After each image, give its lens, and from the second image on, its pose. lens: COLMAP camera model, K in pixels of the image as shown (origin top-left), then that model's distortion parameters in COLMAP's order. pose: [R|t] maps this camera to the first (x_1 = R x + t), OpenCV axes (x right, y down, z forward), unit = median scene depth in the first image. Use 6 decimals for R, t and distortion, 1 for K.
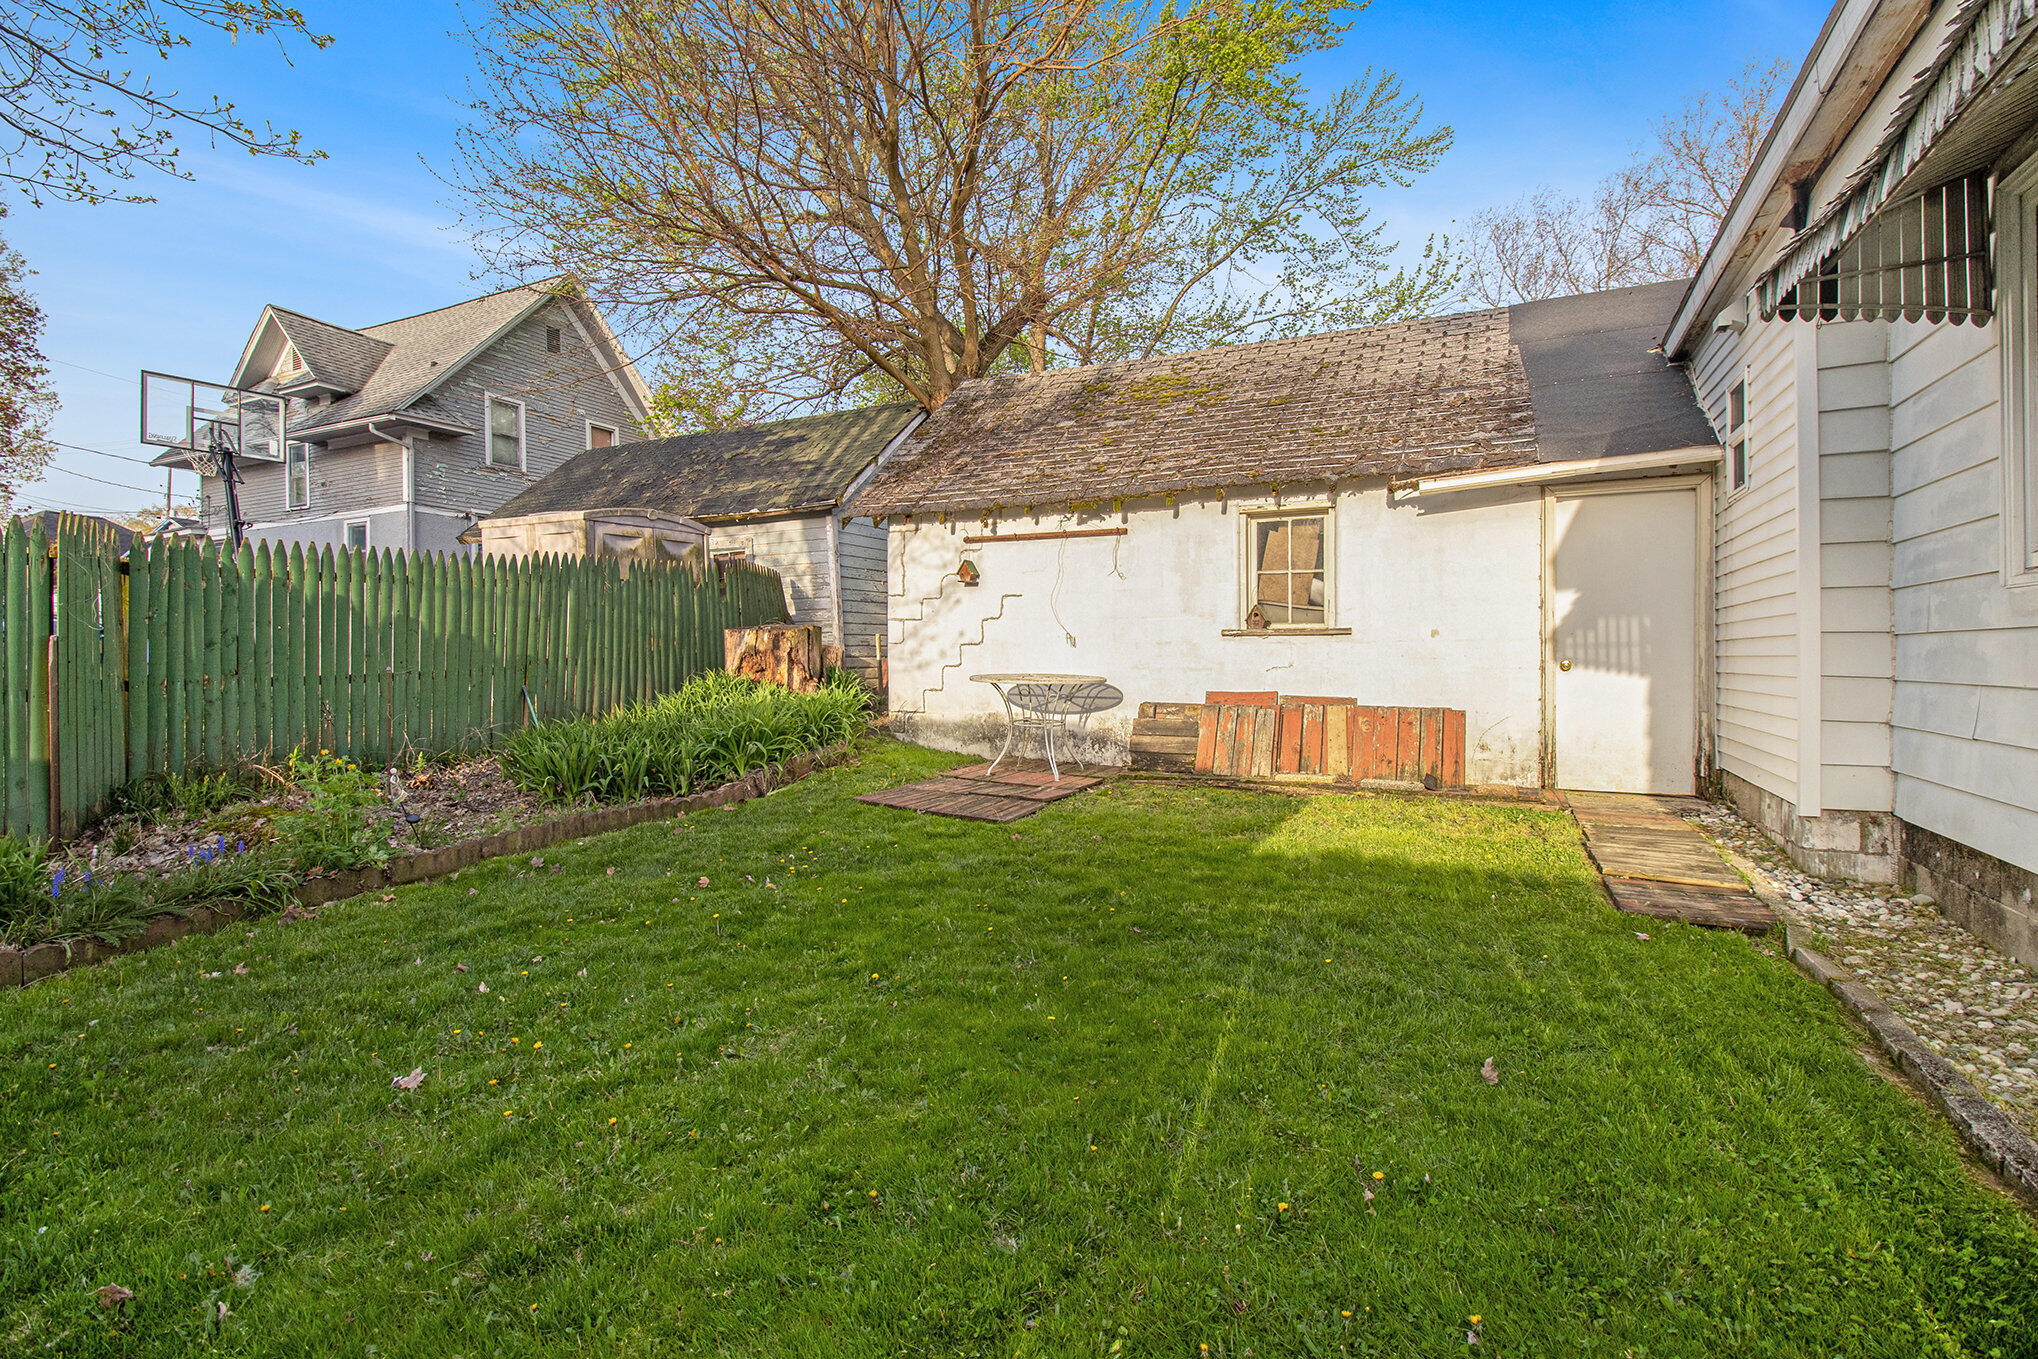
lens RADIAL K [[943.9, 0, 1019.0], [0, 943.9, 679.5], [0, 0, 1]] dist [0.000624, -0.012355]
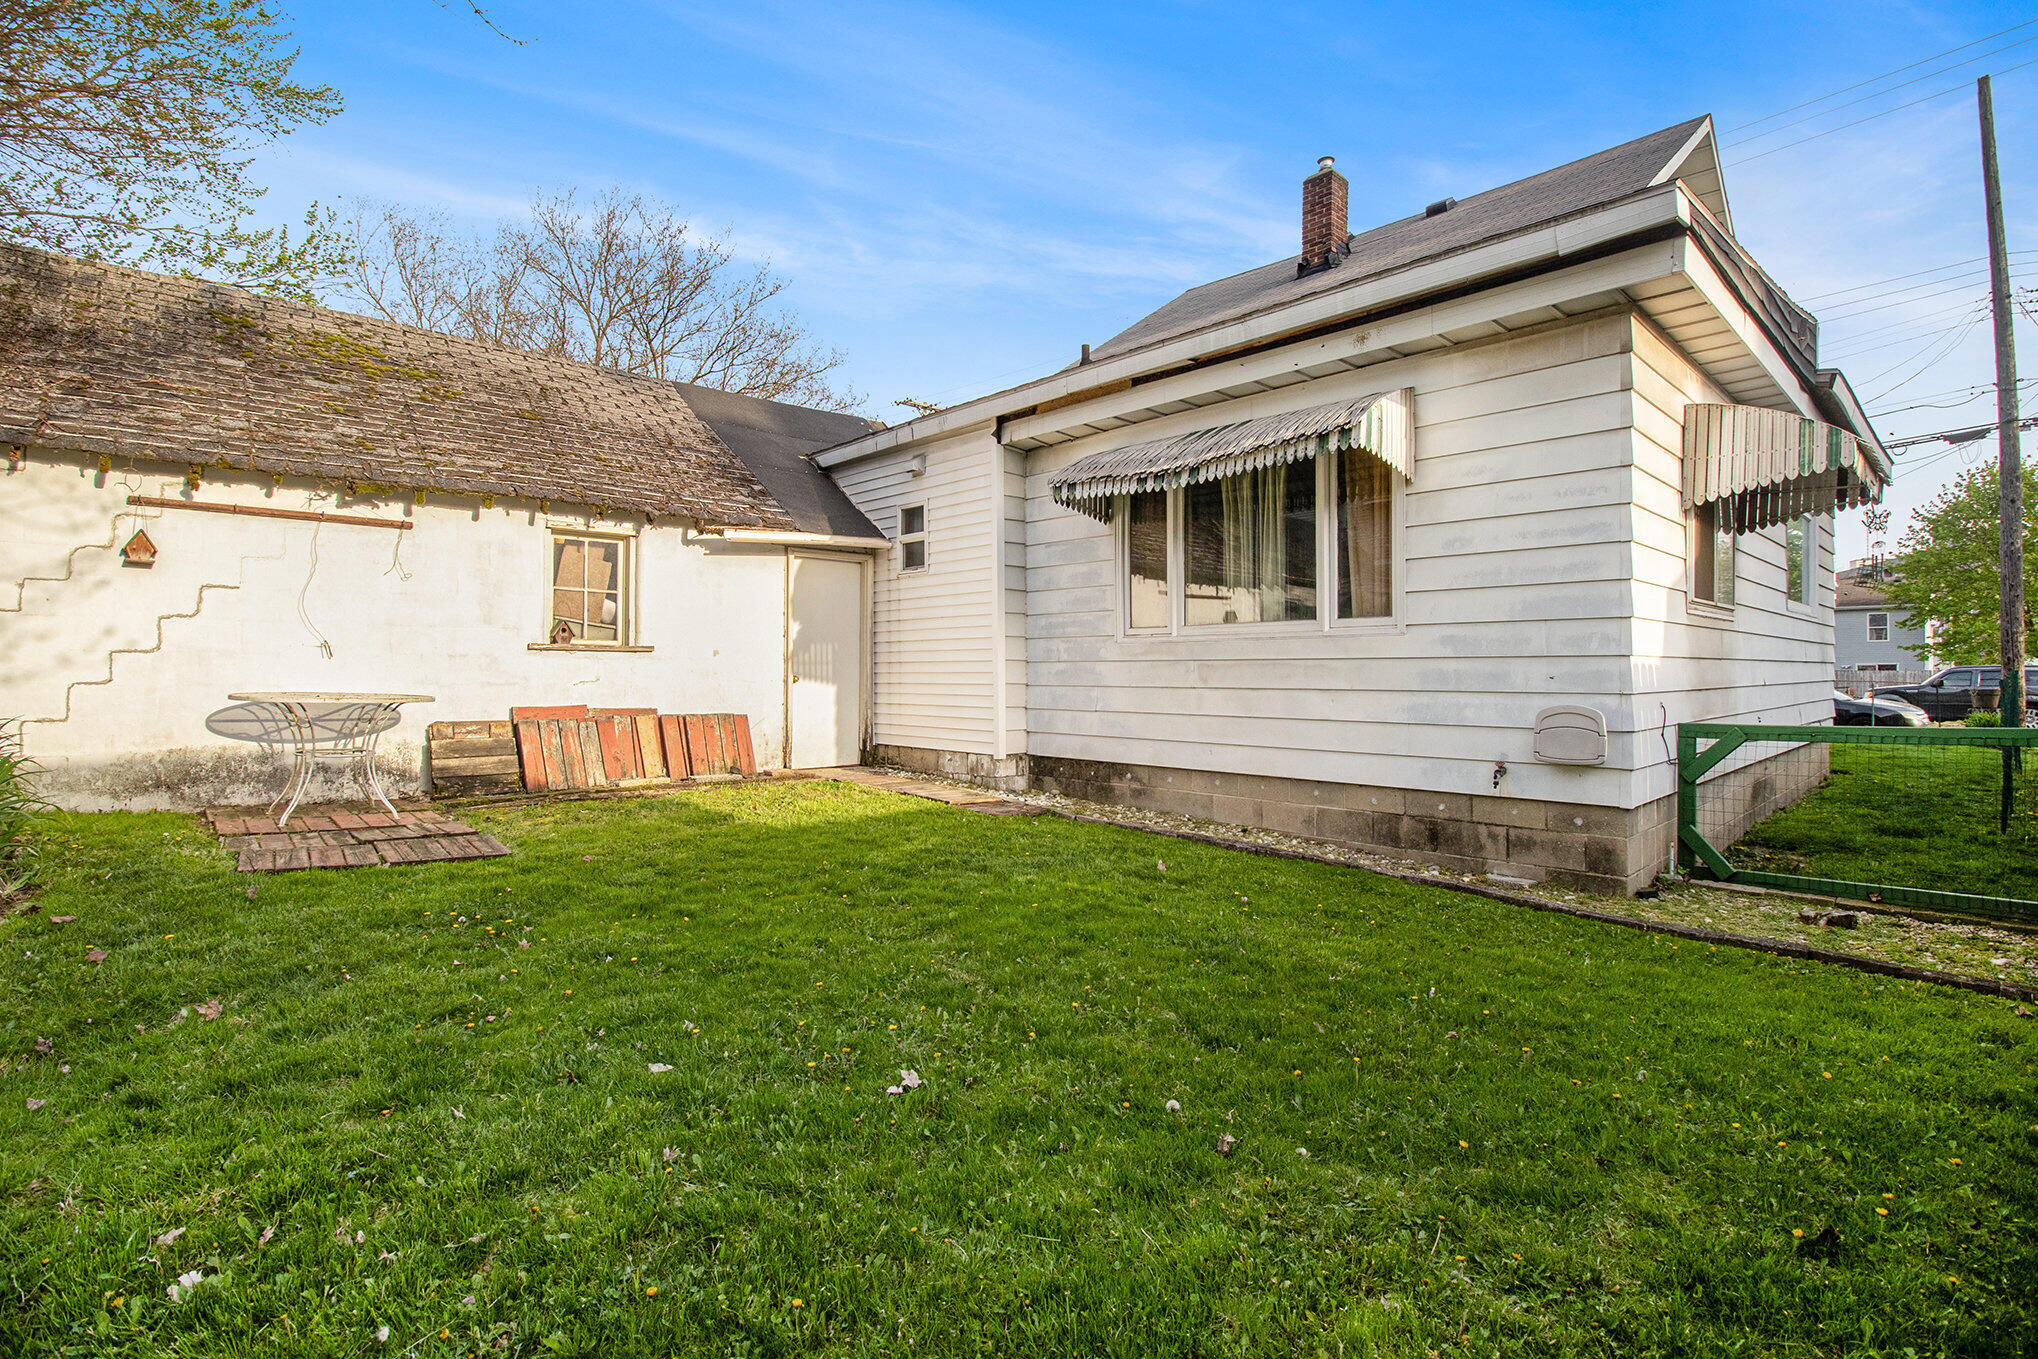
lens RADIAL K [[969.3, 0, 1023.7], [0, 969.3, 673.8], [0, 0, 1]] dist [0.000406, -0.027370]
pose [[0.340522, -0.000043, 0.940237, -0.563745], [0.018575, 0.999805, -0.006682, -0.005066], [-0.940053, 0.019740, 0.340456, 0.183359]]
